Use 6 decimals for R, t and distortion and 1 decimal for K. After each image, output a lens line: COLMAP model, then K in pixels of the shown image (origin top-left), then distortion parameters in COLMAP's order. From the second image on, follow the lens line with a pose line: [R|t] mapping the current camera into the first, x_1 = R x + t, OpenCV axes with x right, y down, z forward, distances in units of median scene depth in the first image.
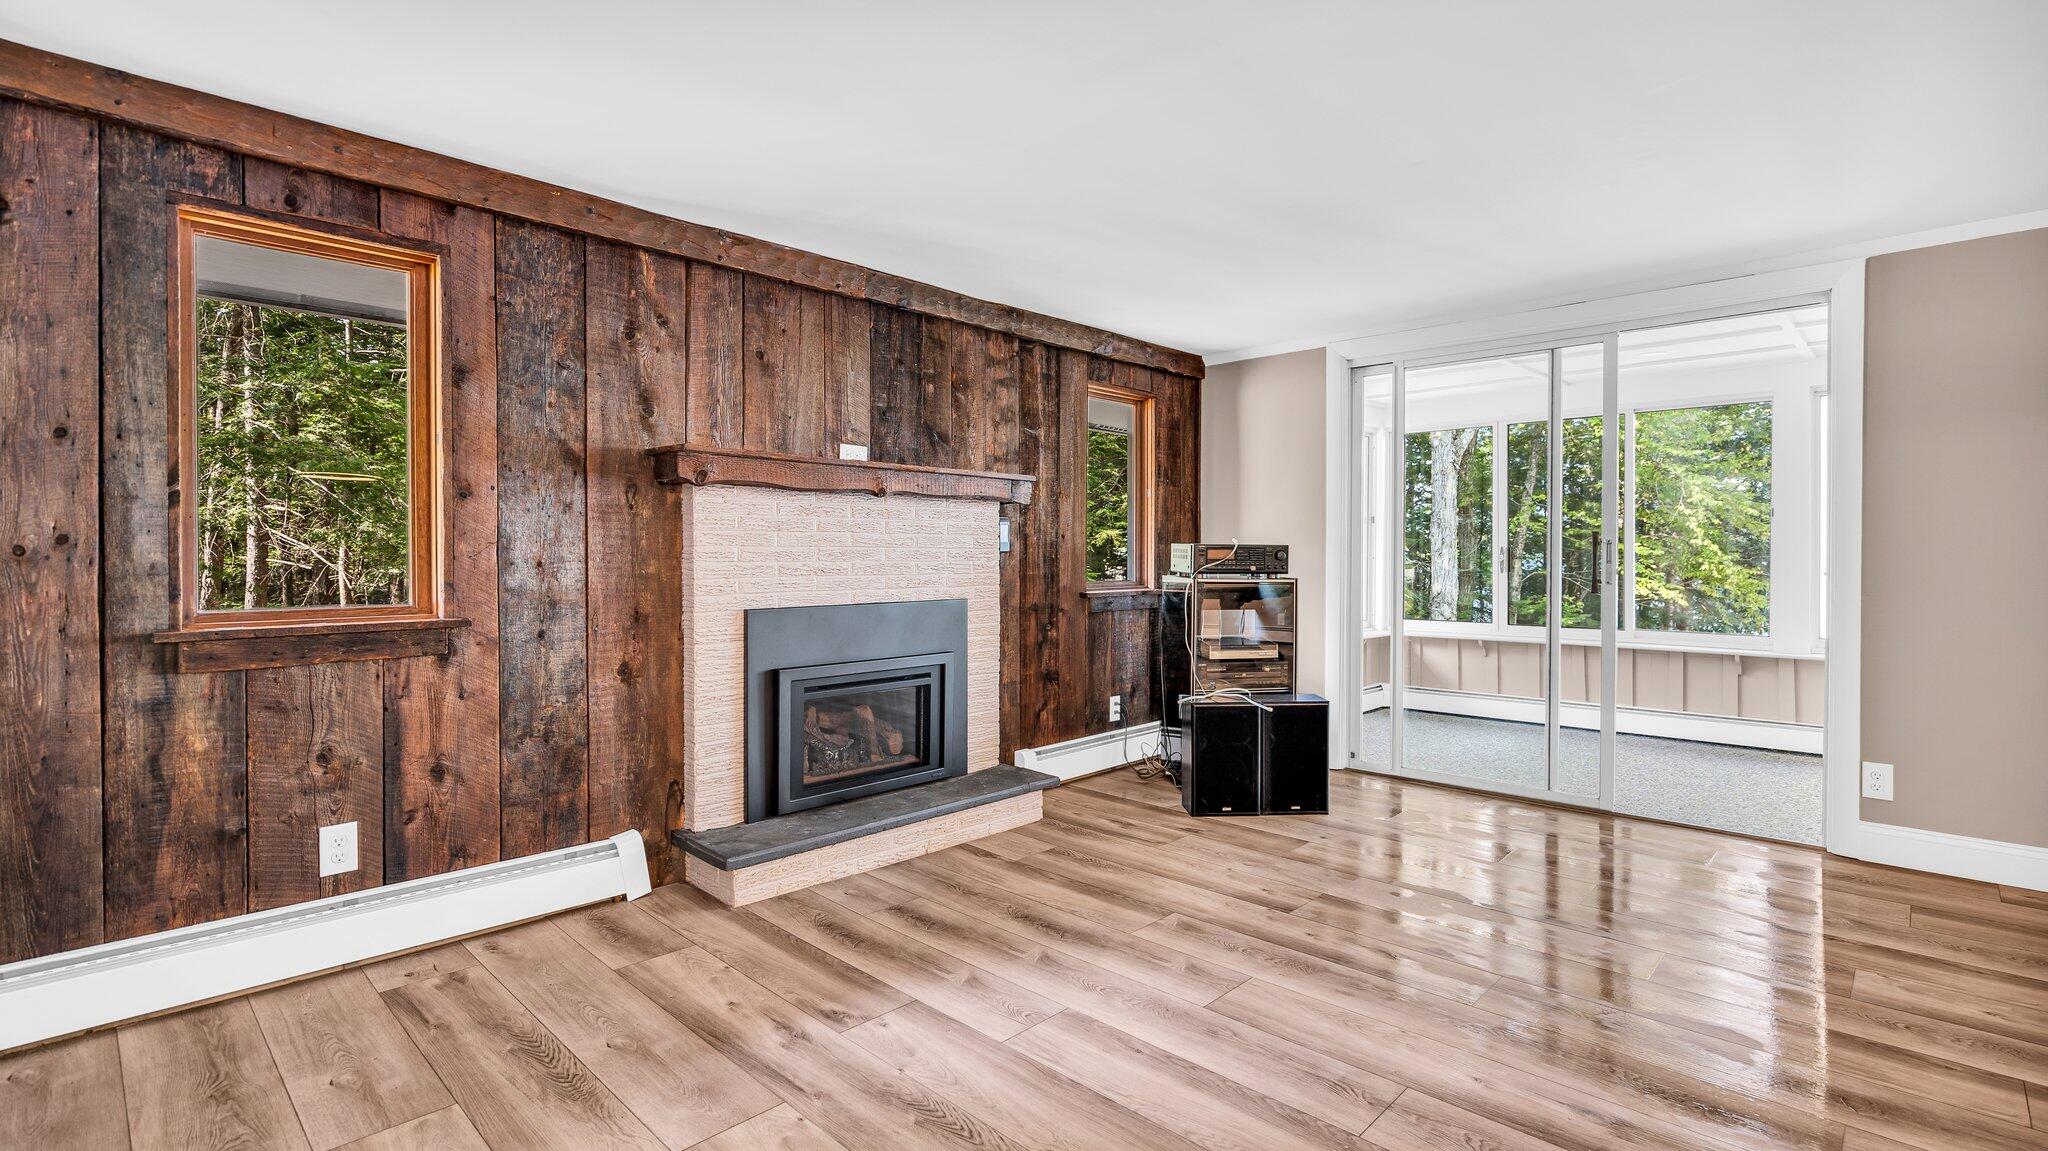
lens RADIAL K [[991.4, 0, 1038.7], [0, 991.4, 550.5], [0, 0, 1]] dist [-0.003469, 0.002381]
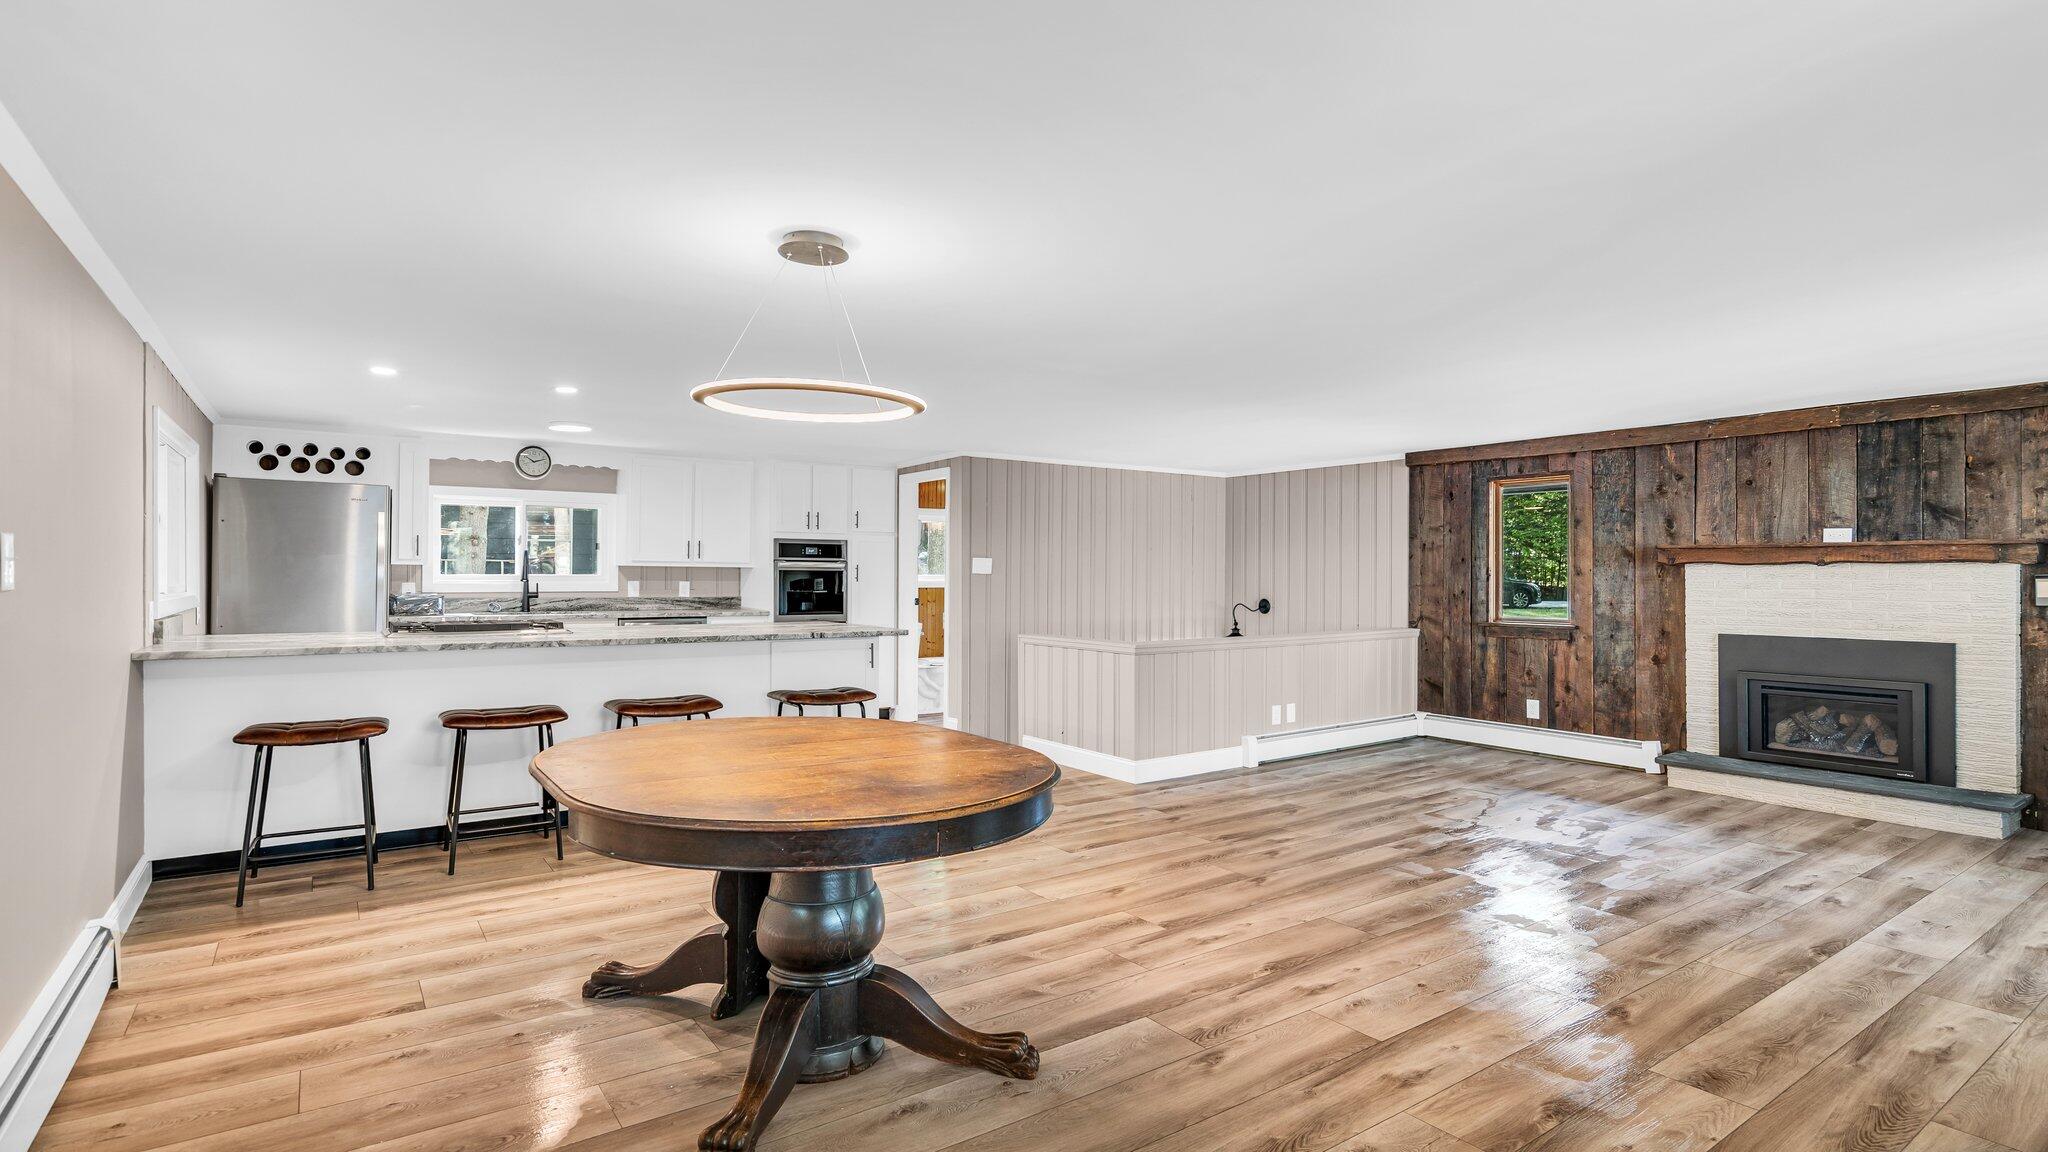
lens RADIAL K [[991.4, 0, 1053.9], [0, 991.4, 568.2], [0, 0, 1]] dist [-0.003469, 0.002381]
pose [[-0.173924, -0.019940, -0.984557, 1.549340], [-0.012312, 0.999761, -0.018073, -0.008992], [0.984682, 0.008979, -0.174128, 0.142144]]
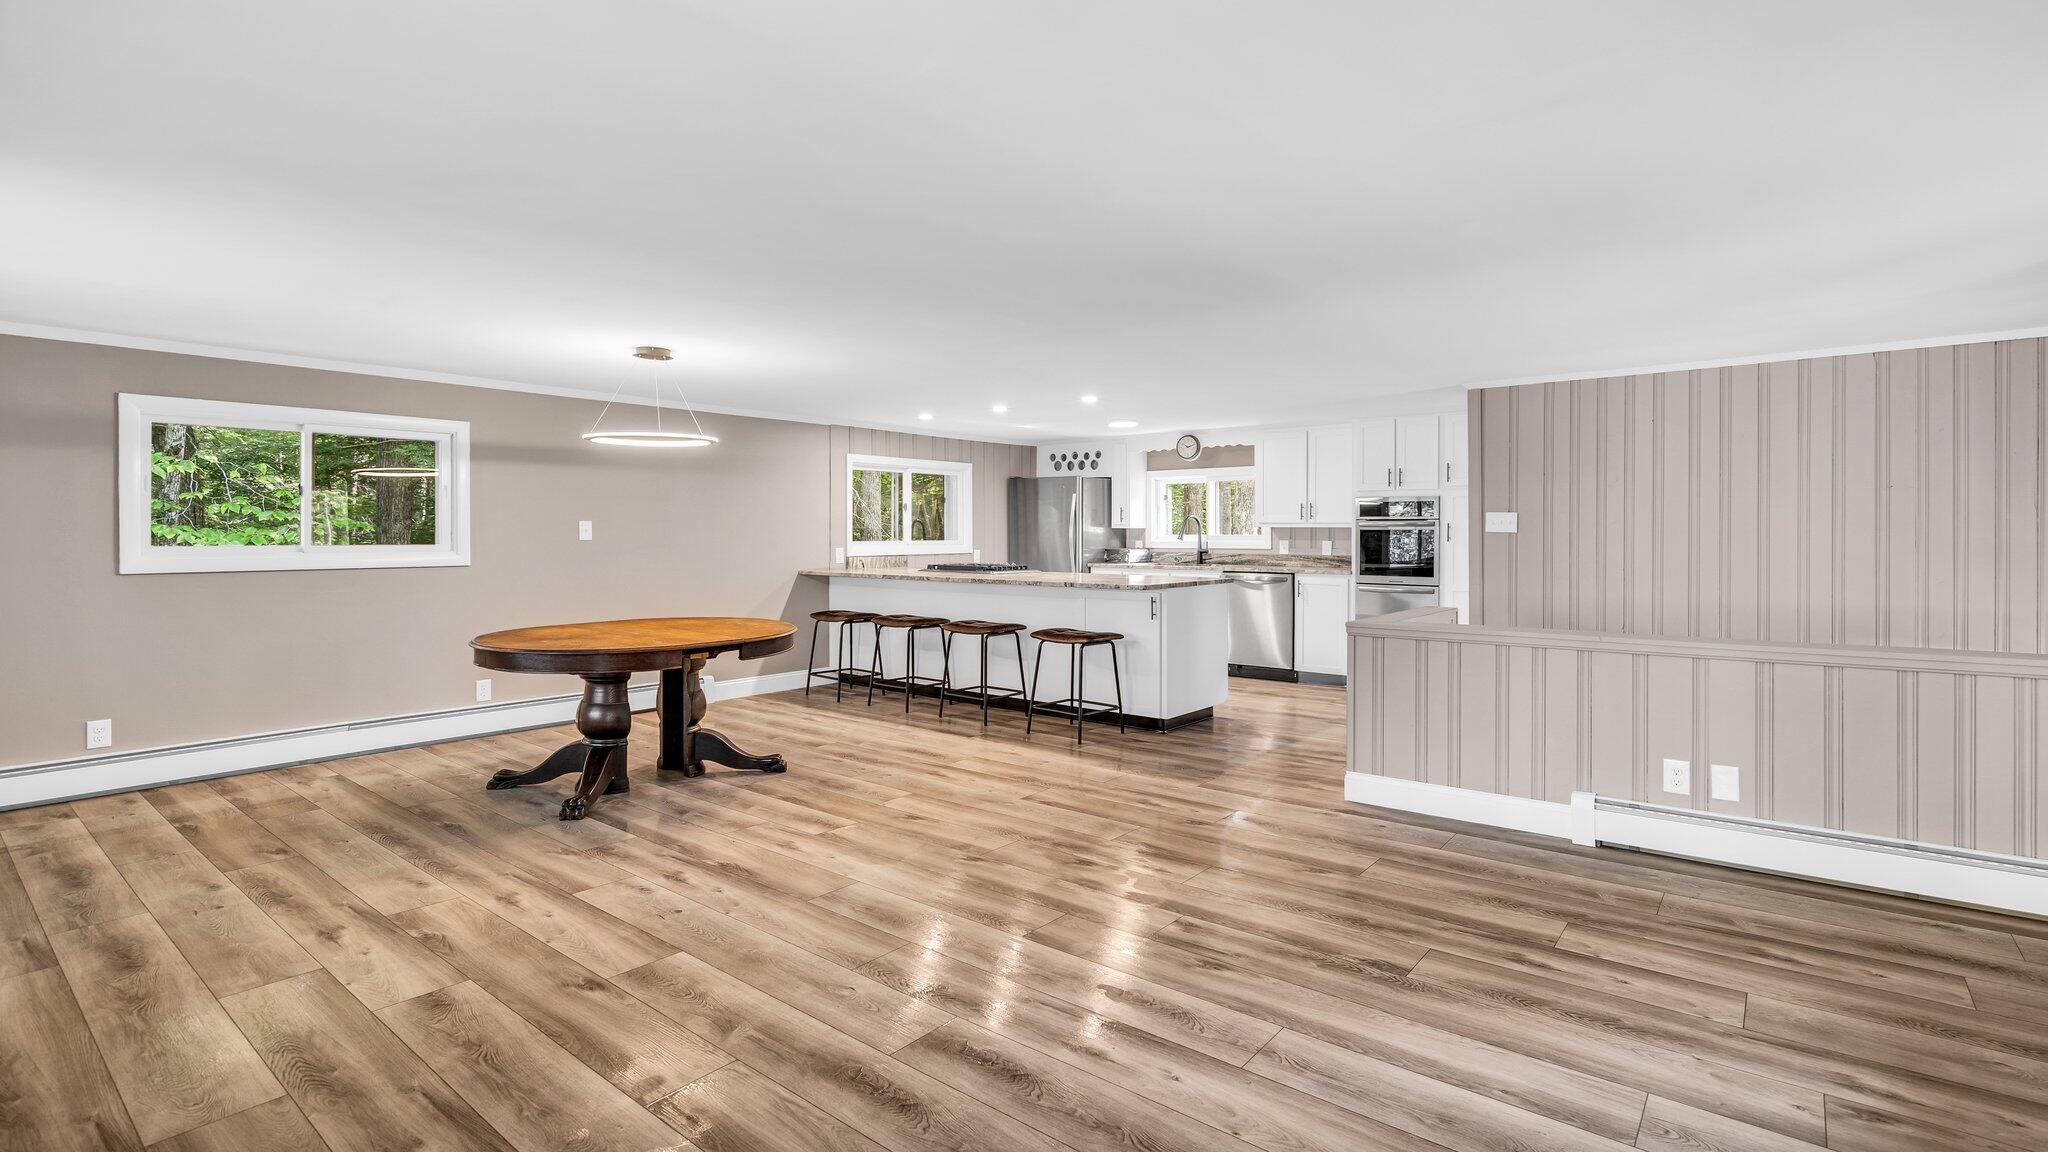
lens RADIAL K [[991.4, 0, 1034.2], [0, 991.4, 533.5], [0, 0, 1]] dist [-0.003469, 0.002381]
pose [[-0.997432, -0.011889, -0.070632, 0.405950], [-0.012199, 0.999918, 0.003954, -0.027175], [0.070579, 0.004805, -0.997495, 1.229454]]
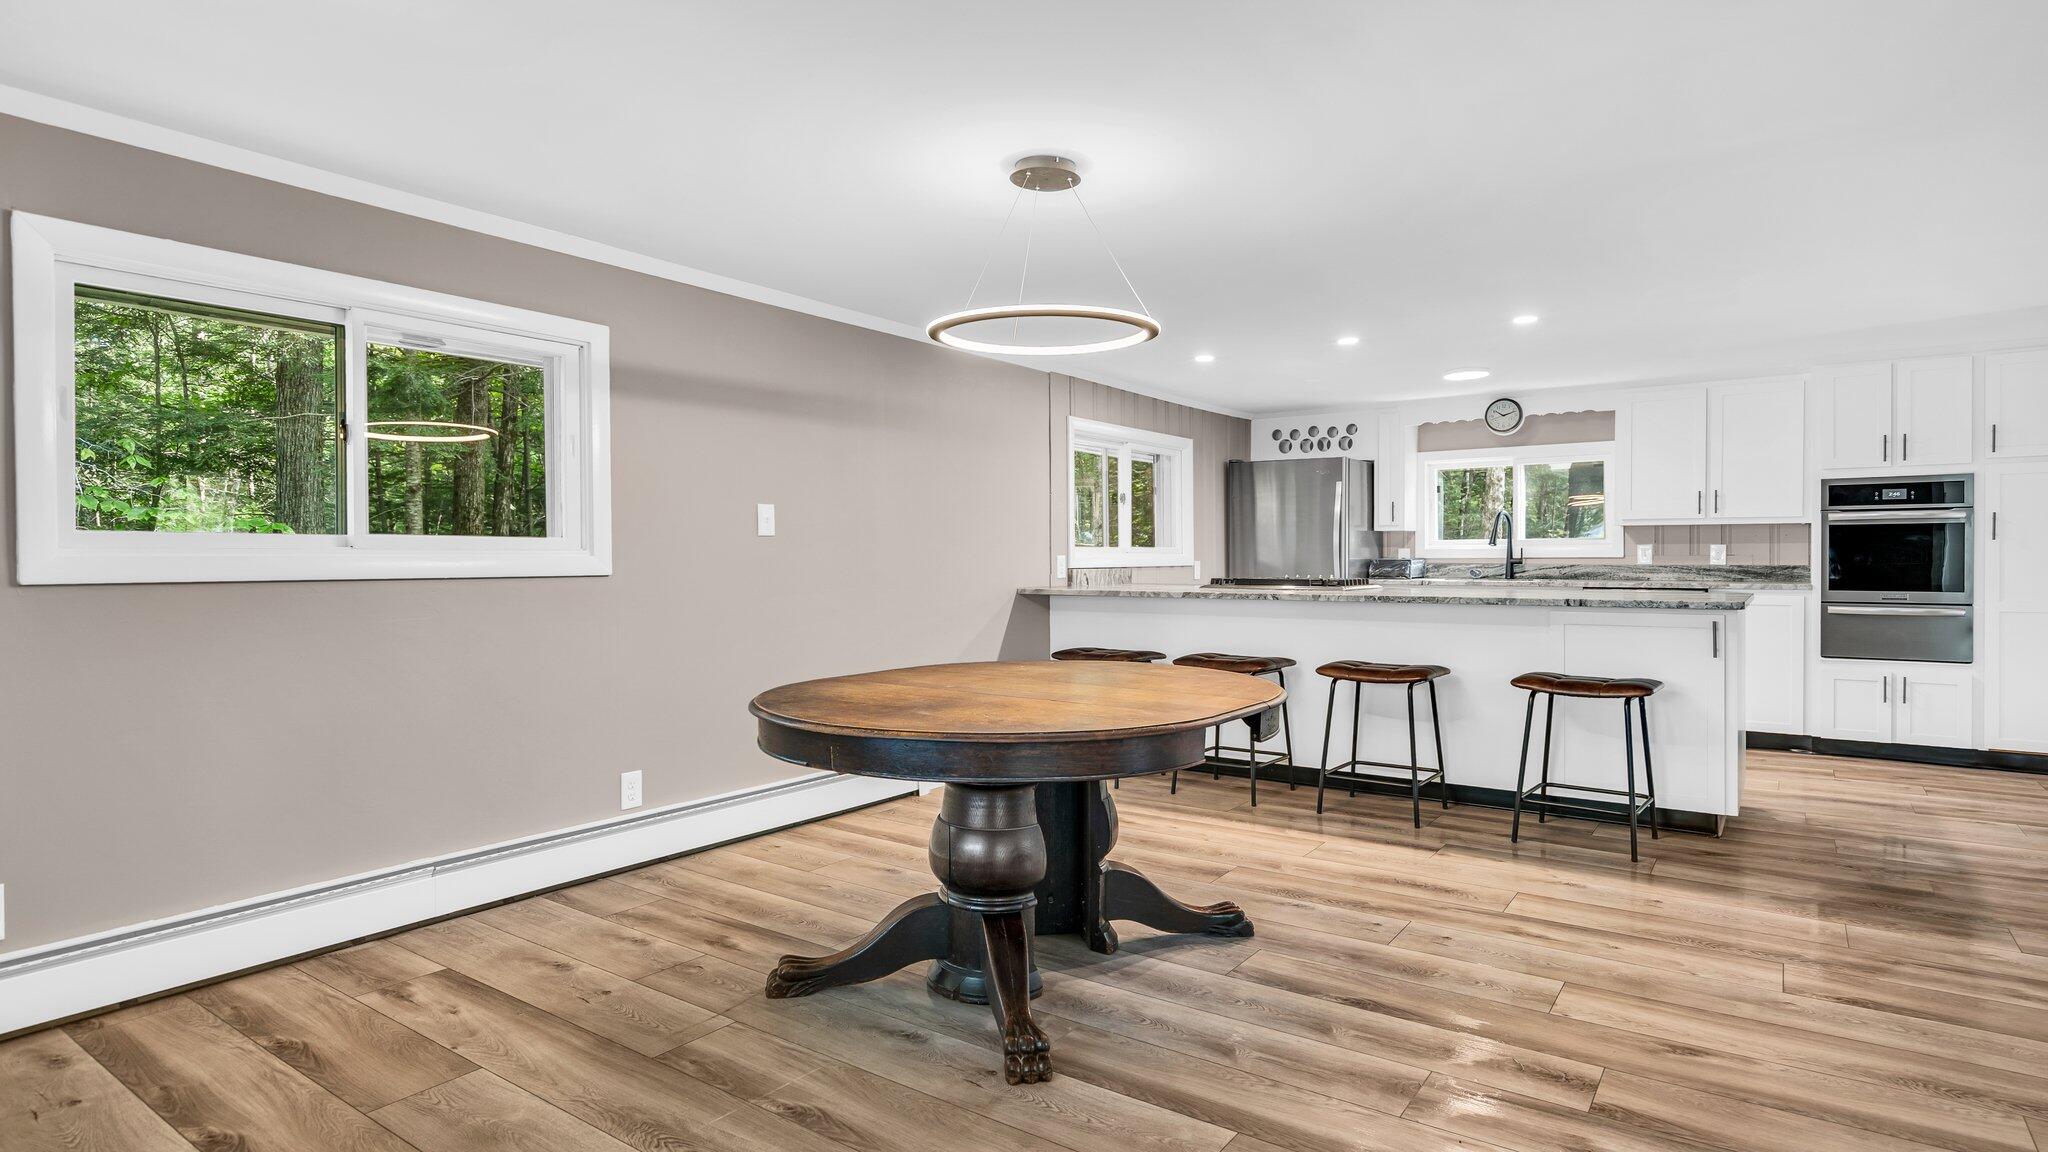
lens RADIAL K [[1104.1, 0, 1014.9], [0, 1104.1, 567.9], [0, 0, 1]] dist [0.006093, -0.001786]
pose [[-0.990446, -0.008038, -0.137666, 0.975513], [-0.009689, 0.999889, 0.011334, 0.020326], [0.137559, 0.012559, -0.990414, 0.638423]]
